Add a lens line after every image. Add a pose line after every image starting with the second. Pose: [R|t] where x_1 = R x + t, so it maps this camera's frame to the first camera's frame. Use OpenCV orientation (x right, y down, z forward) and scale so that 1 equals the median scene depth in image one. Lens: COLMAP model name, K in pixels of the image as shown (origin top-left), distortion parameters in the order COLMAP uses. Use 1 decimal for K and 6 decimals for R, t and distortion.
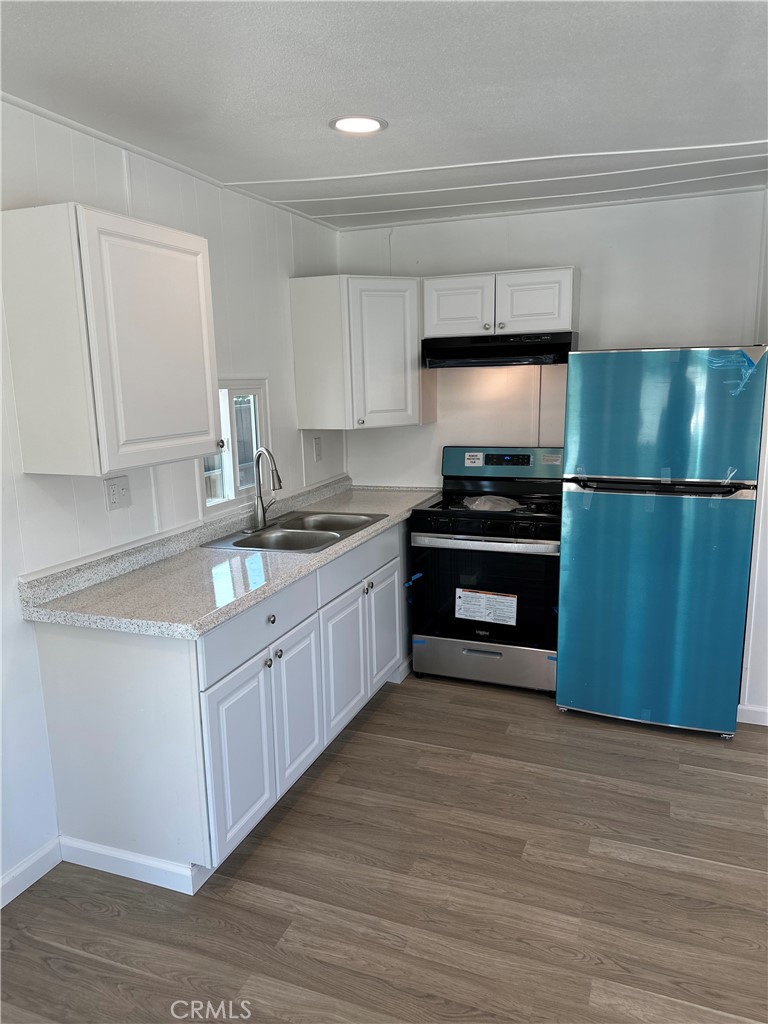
lens RADIAL K [[727.7, 0, 390.6], [0, 727.7, 532.2], [0, 0, 1]] dist [0.044559, -0.004870]
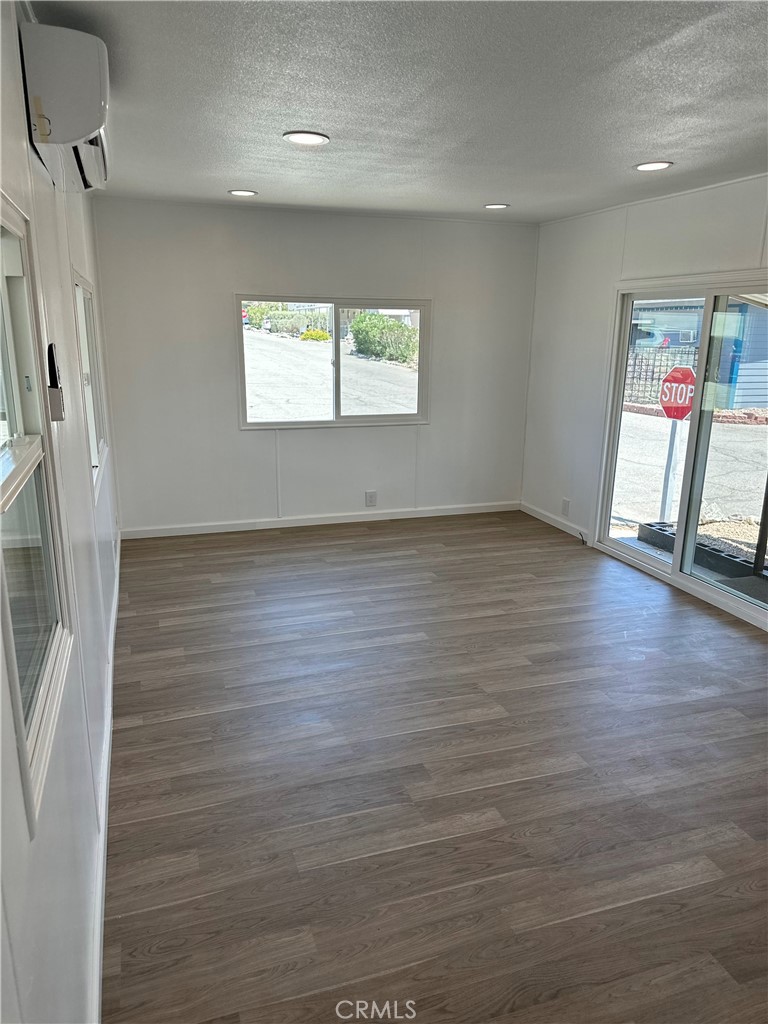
lens RADIAL K [[727.7, 0, 388.5], [0, 727.7, 513.2], [0, 0, 1]] dist [0.044559, -0.004870]
pose [[-0.766381, 0.177362, -0.617417, 0.942214], [-0.124586, 0.901843, 0.413712, -0.312217], [0.630190, 0.393982, -0.669058, 1.282452]]
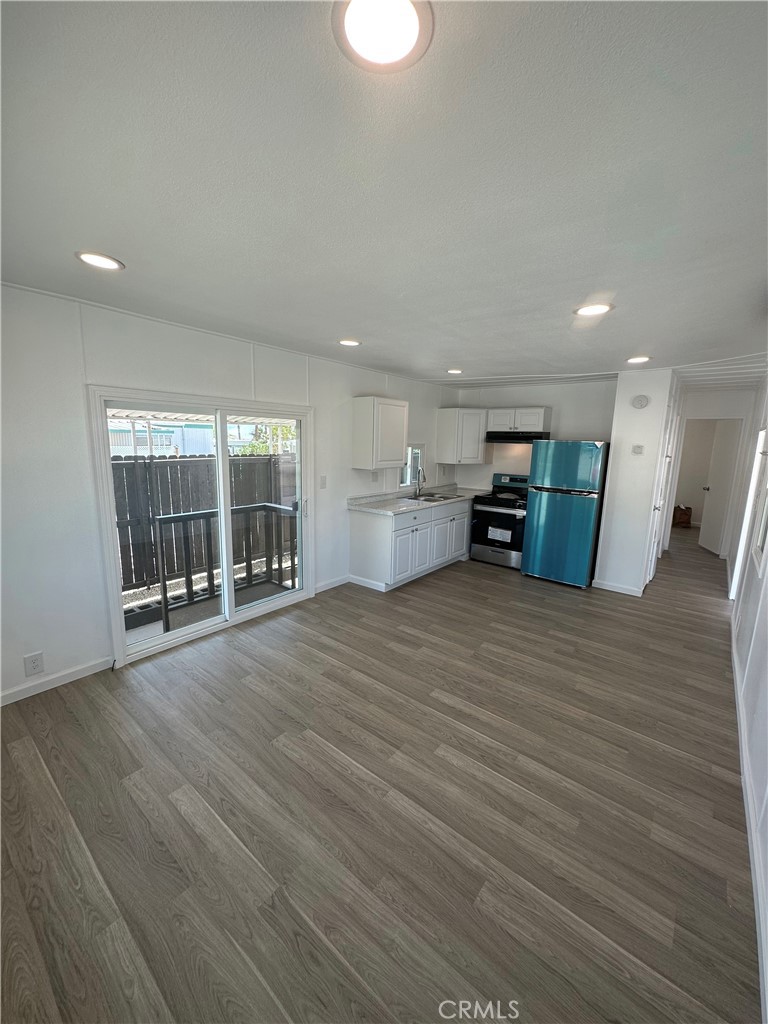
lens RADIAL K [[411.0, 0, 380.8], [0, 411.0, 509.8], [0, 0, 1]] dist [-0.017323, -0.000617]
pose [[0.950398, 0.093529, -0.296640, 0.161232], [-0.106069, 0.994008, -0.026428, 0.103718], [0.292391, 0.056581, 0.954624, -0.556927]]
